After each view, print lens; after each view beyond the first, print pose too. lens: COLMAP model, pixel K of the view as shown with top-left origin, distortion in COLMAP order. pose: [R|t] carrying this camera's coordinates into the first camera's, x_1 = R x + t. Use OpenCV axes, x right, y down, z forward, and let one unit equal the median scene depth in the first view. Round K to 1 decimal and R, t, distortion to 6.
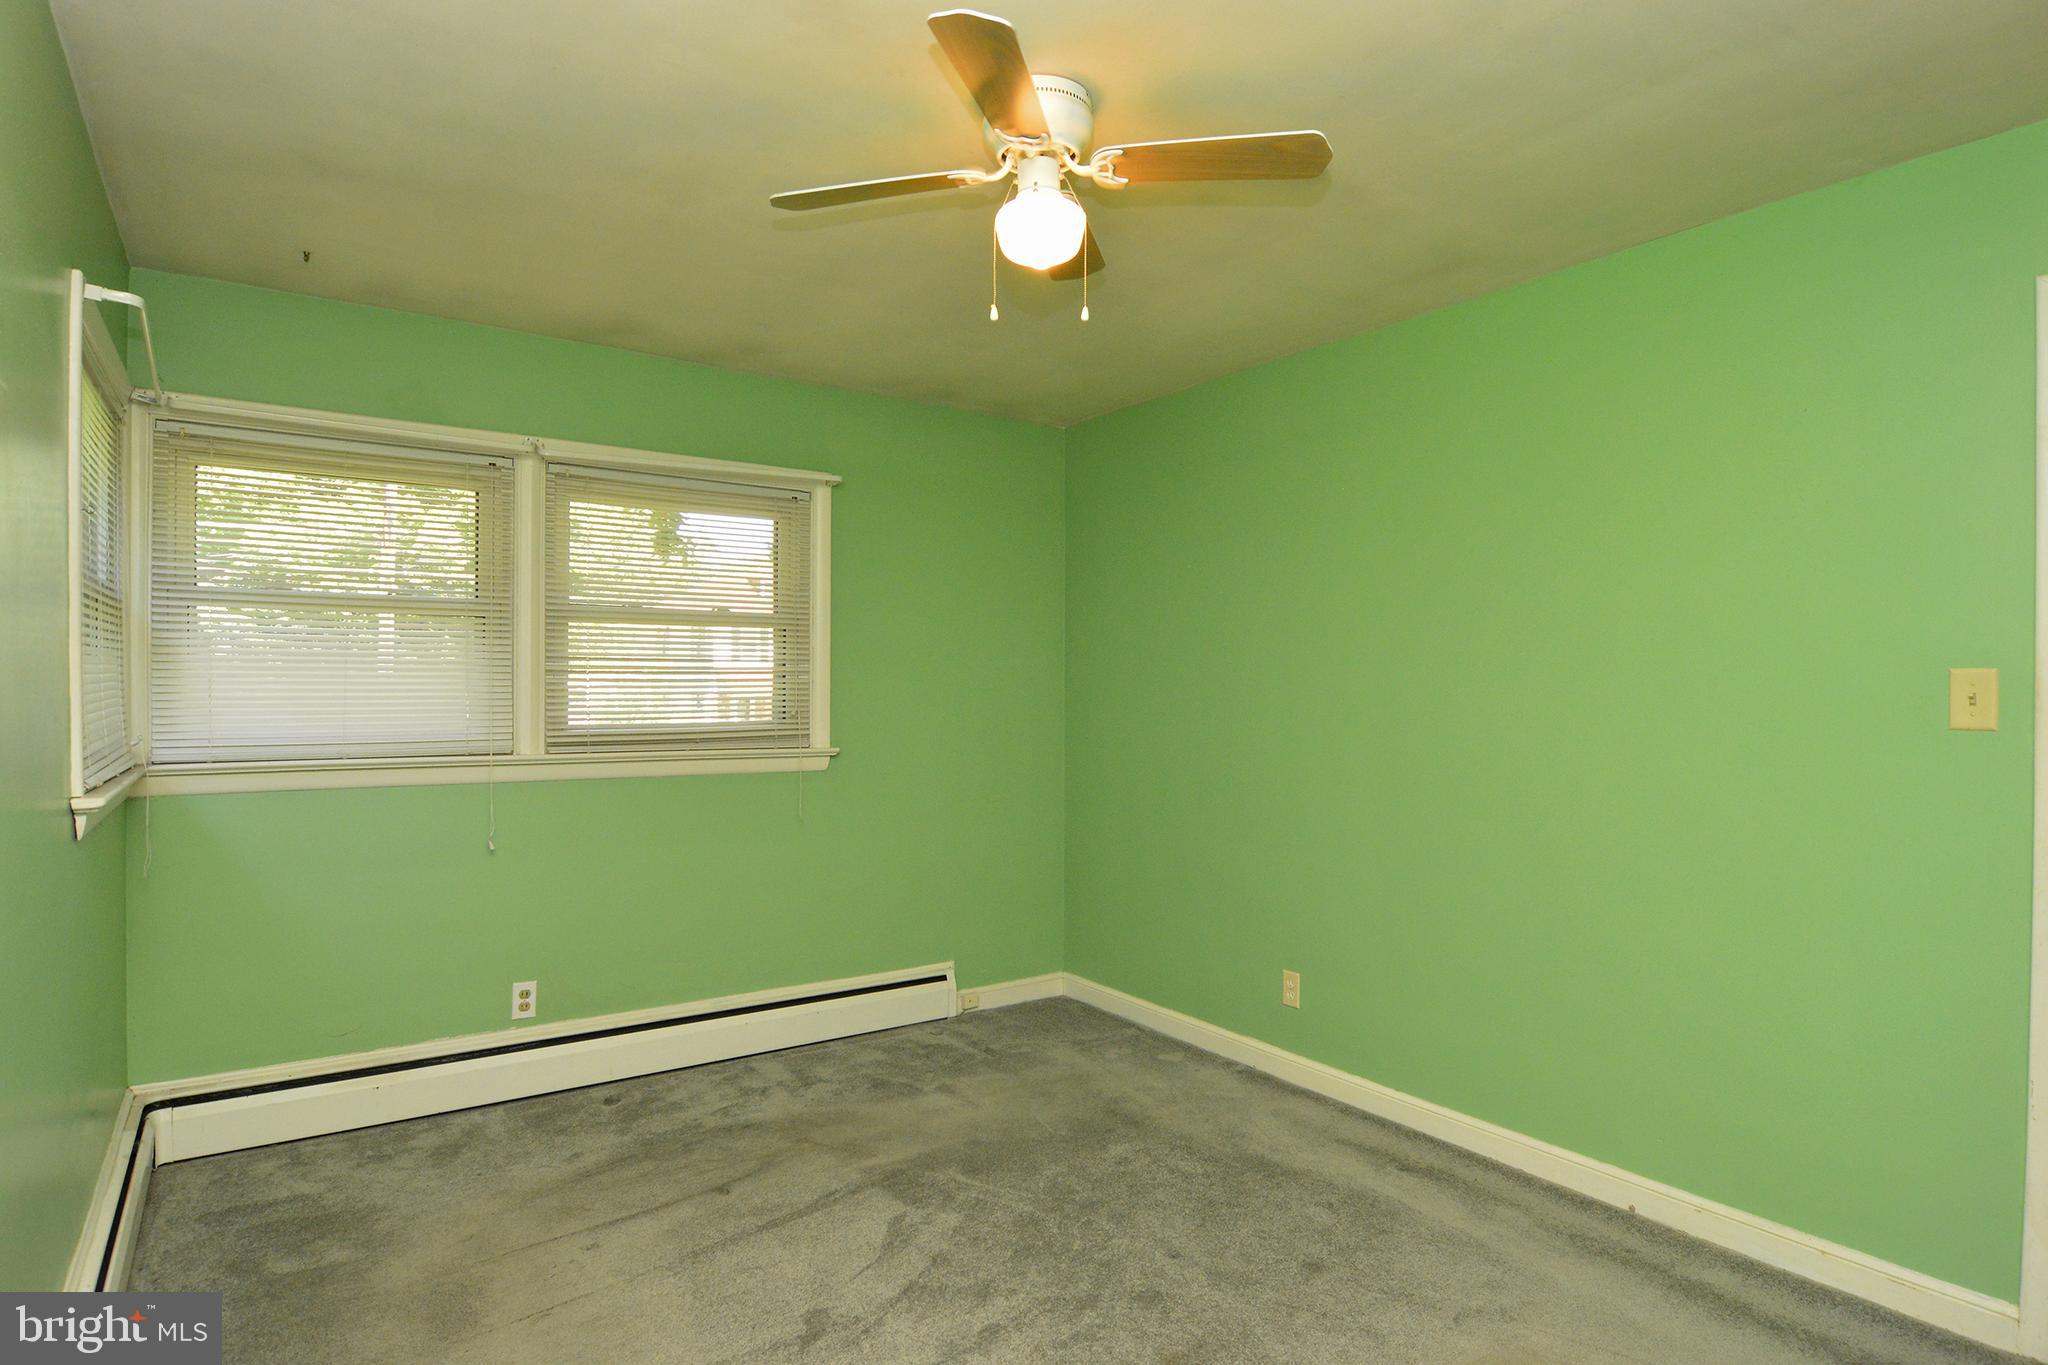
lens RADIAL K [[1116.9, 0, 1031.9], [0, 1116.9, 686.7], [0, 0, 1]] dist [-0.008975, -0.006290]
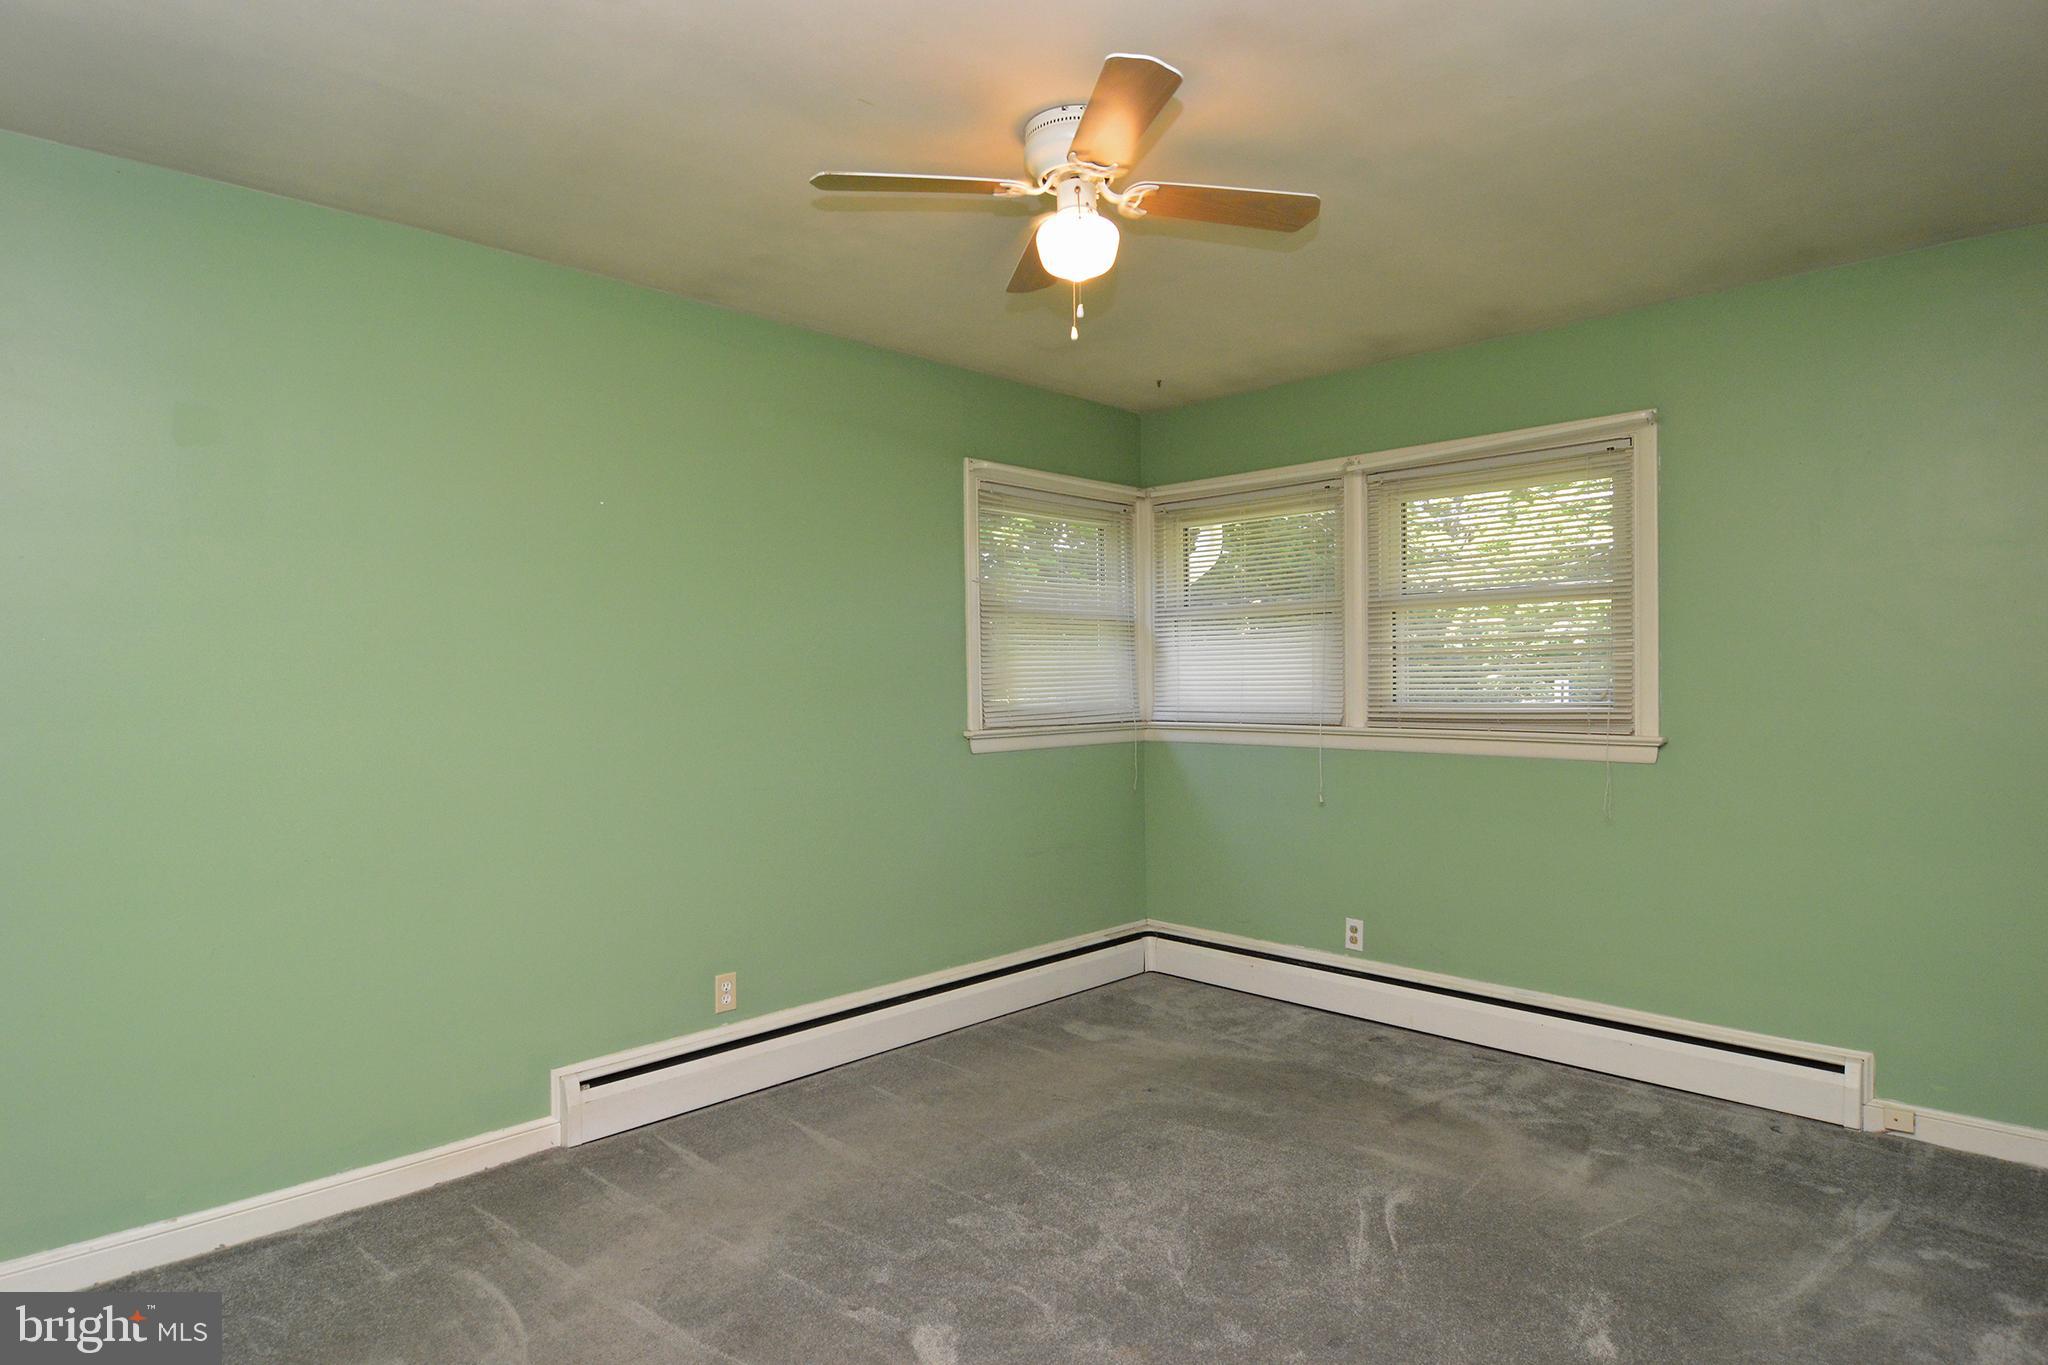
lens RADIAL K [[1116.9, 0, 1031.6], [0, 1116.9, 682.4], [0, 0, 1]] dist [-0.008975, -0.006290]
pose [[0.182332, -0.000419, -0.983237, 0.628871], [0.012813, 0.999916, 0.001950, 0.007115], [0.983154, -0.012954, 0.182322, 0.439010]]
